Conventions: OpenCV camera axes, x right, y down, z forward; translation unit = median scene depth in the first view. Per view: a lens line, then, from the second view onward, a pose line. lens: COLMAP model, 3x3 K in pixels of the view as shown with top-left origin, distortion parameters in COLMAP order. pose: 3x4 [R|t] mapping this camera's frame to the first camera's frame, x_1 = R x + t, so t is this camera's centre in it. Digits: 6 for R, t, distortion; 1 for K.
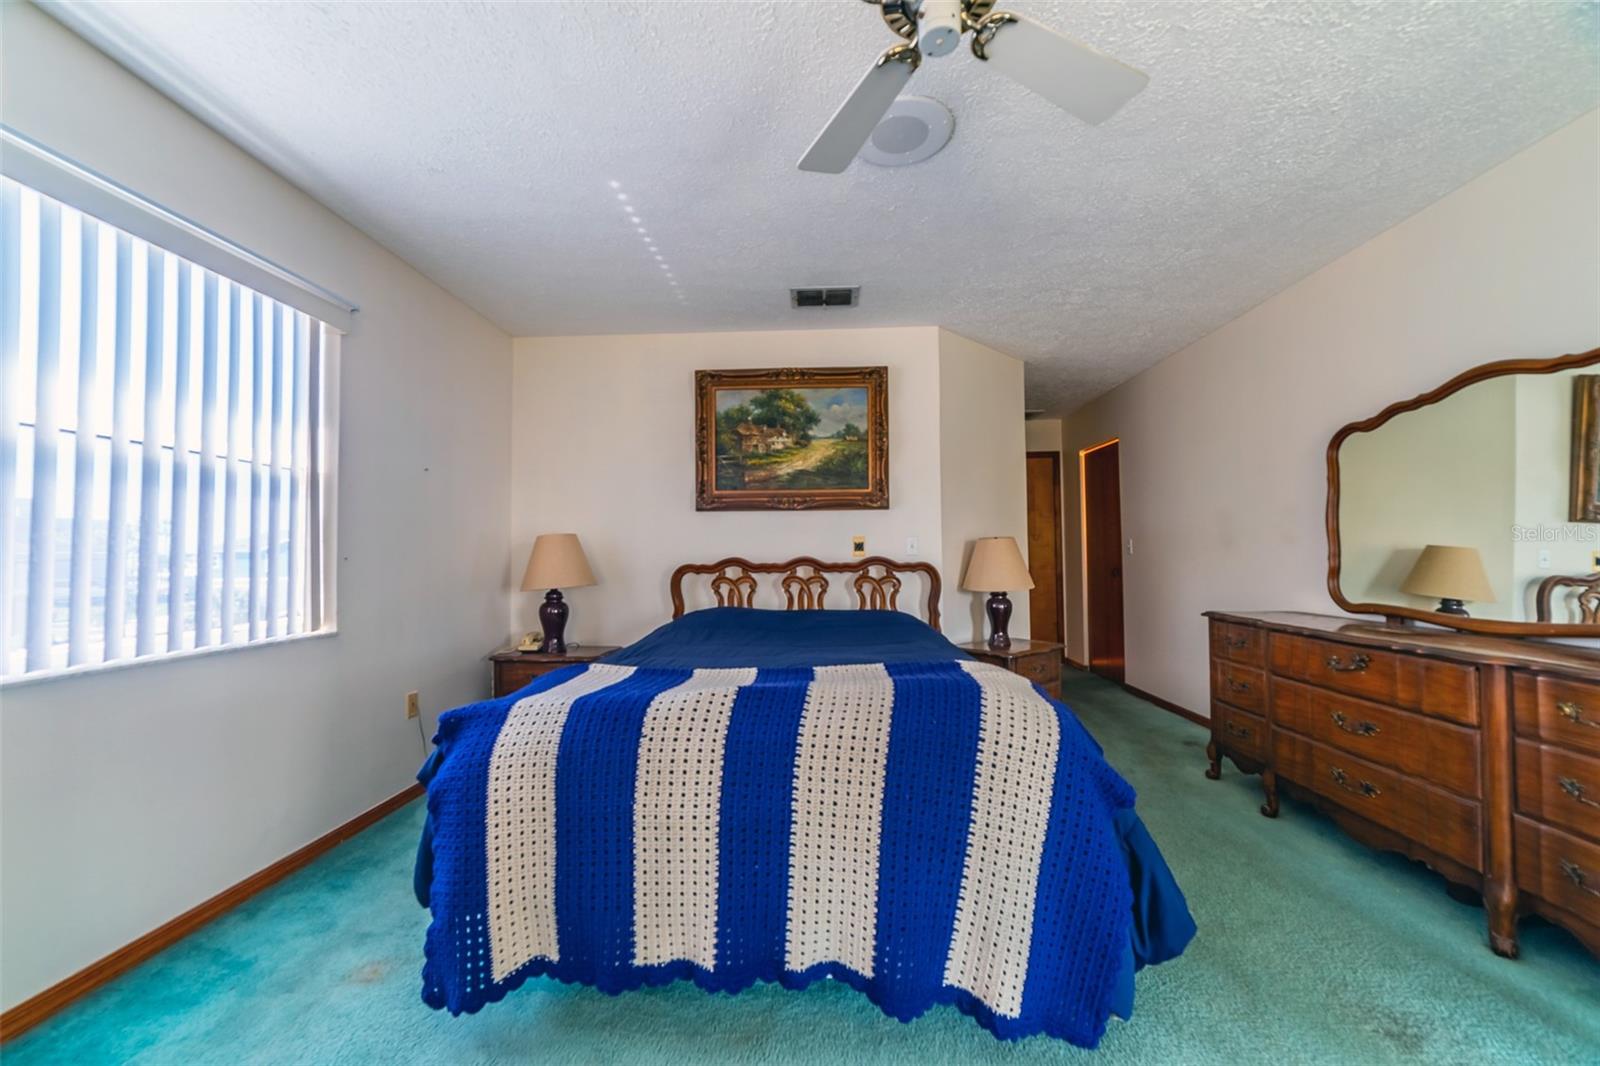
lens RADIAL K [[617.6, 0, 799.7], [0, 617.6, 537.8], [0, 0, 1]] dist [-0.018969, 0.005182]
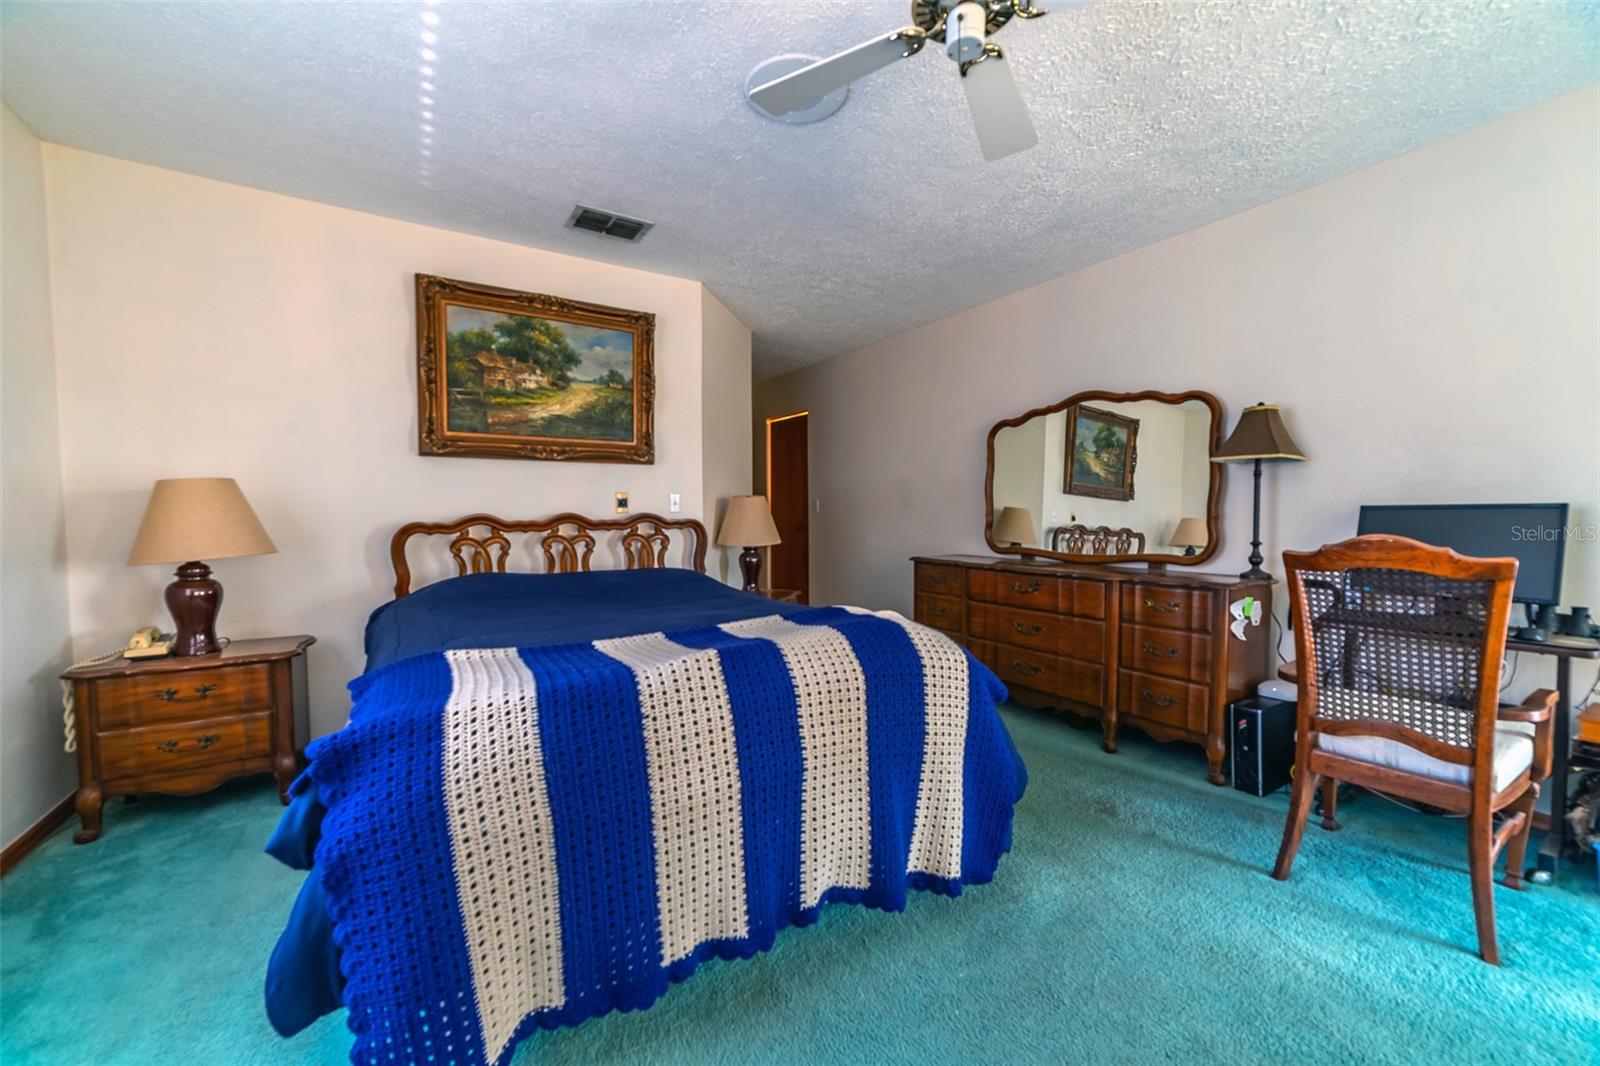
lens RADIAL K [[617.6, 0, 799.8], [0, 617.6, 538.0], [0, 0, 1]] dist [-0.018969, 0.005182]
pose [[0.813502, -0.019757, 0.581227, -0.344041], [-0.019109, 0.997975, 0.060668, 0.008003], [-0.581249, -0.060460, 0.811477, 0.109817]]
